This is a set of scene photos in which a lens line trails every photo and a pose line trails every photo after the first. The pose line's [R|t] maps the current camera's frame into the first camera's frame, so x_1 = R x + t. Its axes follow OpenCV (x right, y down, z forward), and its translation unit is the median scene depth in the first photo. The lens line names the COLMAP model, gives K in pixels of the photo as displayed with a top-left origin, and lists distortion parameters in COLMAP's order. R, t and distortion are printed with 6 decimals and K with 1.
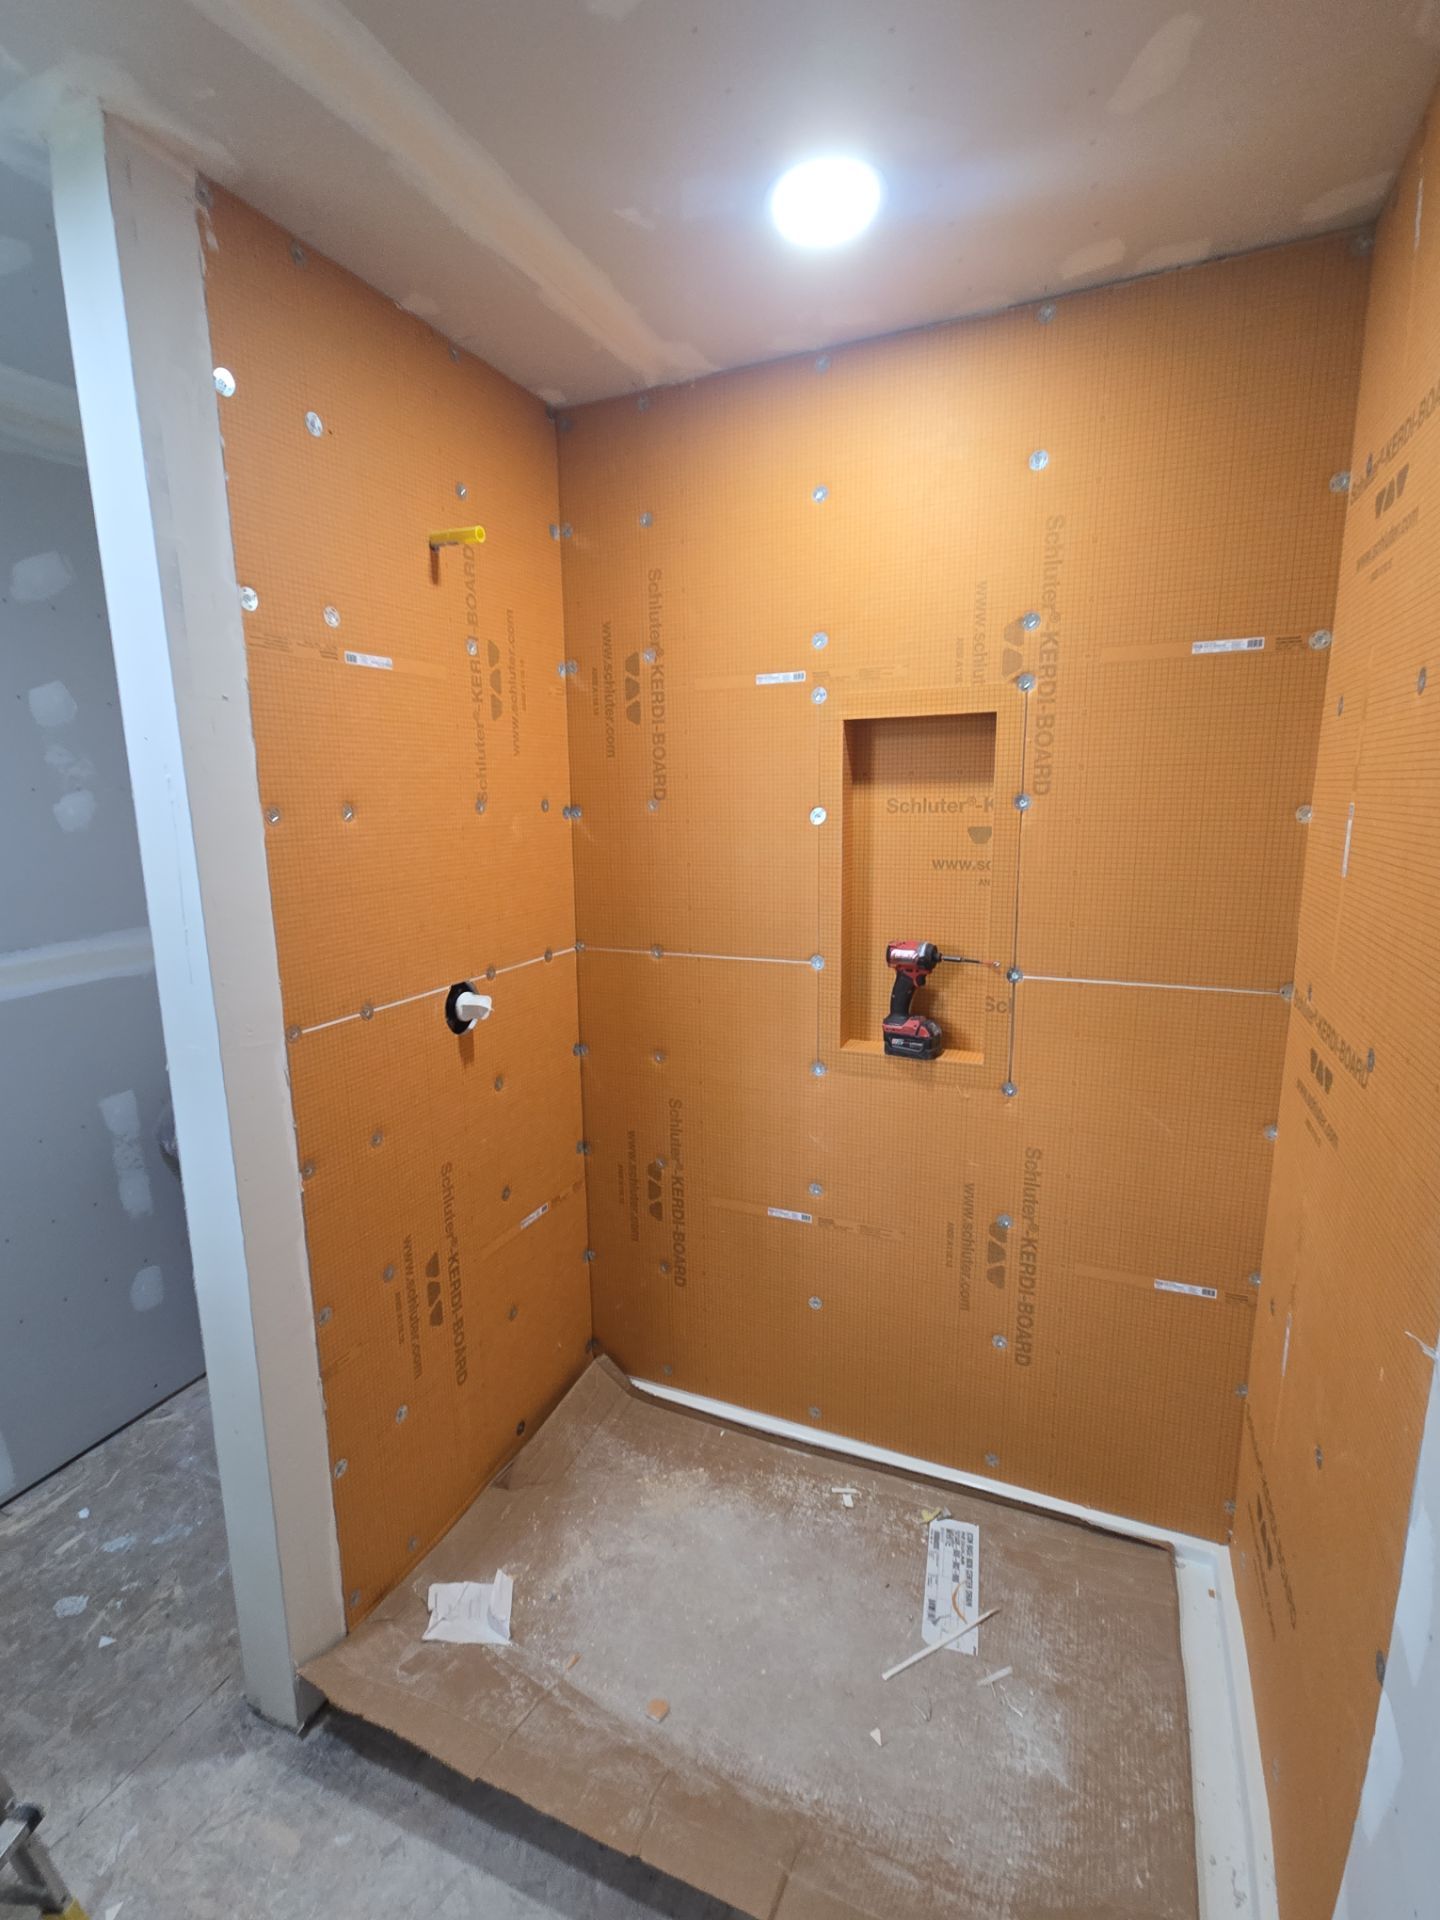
lens RADIAL K [[899.6, 0, 721.9], [0, 899.6, 956.8], [0, 0, 1]] dist [-0.000925, -0.000719]
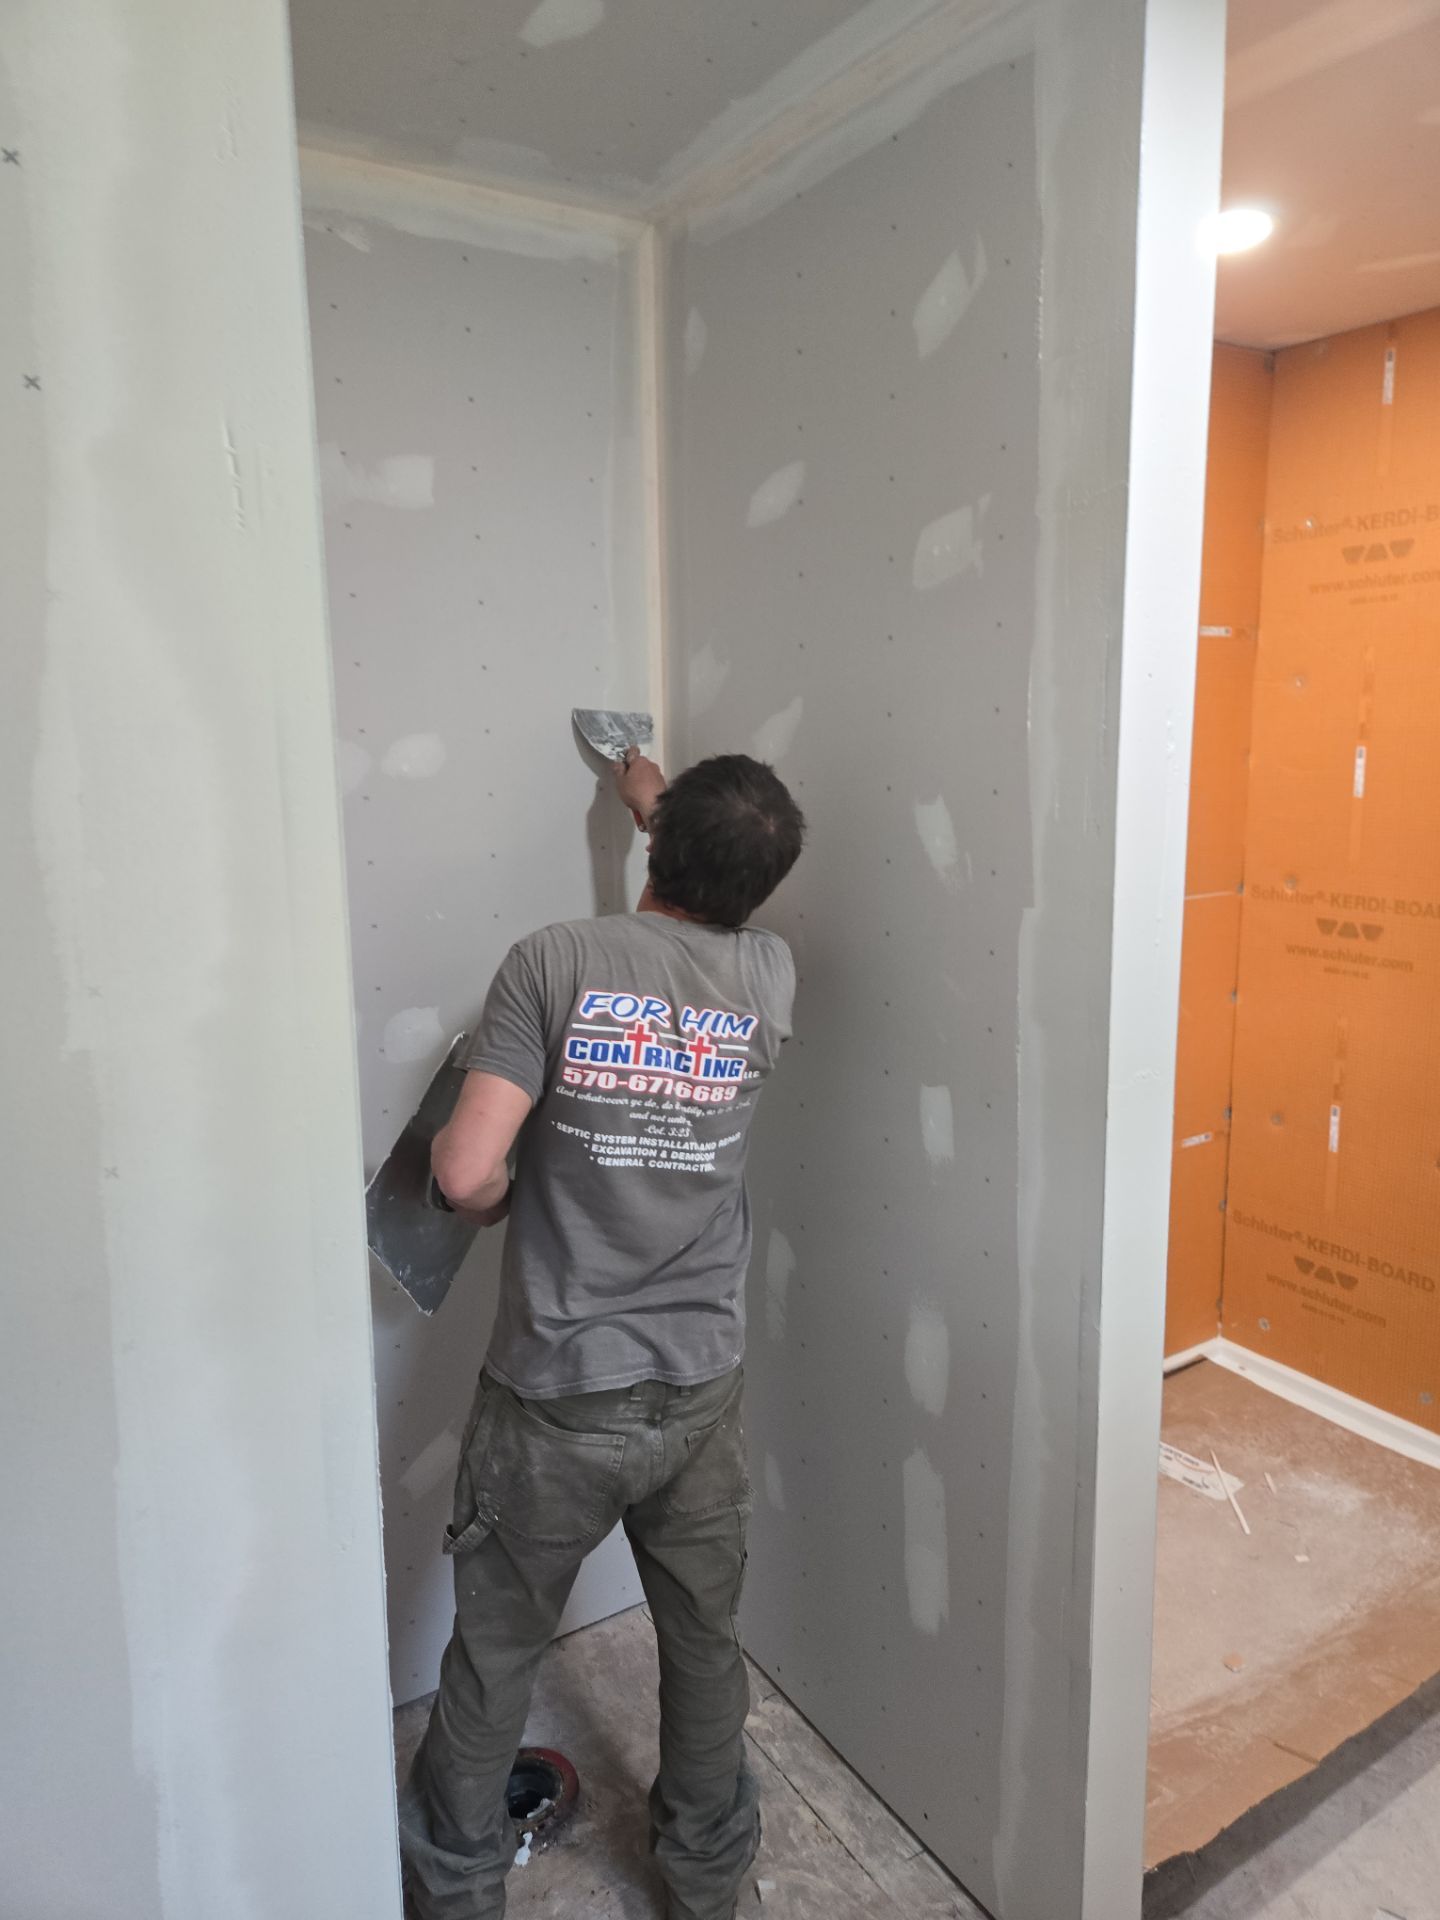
lens RADIAL K [[1257.4, 0, 715.9], [0, 1257.4, 954.0], [0, 0, 1]] dist [-0.008214, -0.004716]
pose [[0.562078, -0.129659, 0.816858, -1.547683], [0.136079, 0.988674, 0.063296, -0.112451], [-0.815813, 0.075580, 0.573356, 0.667118]]
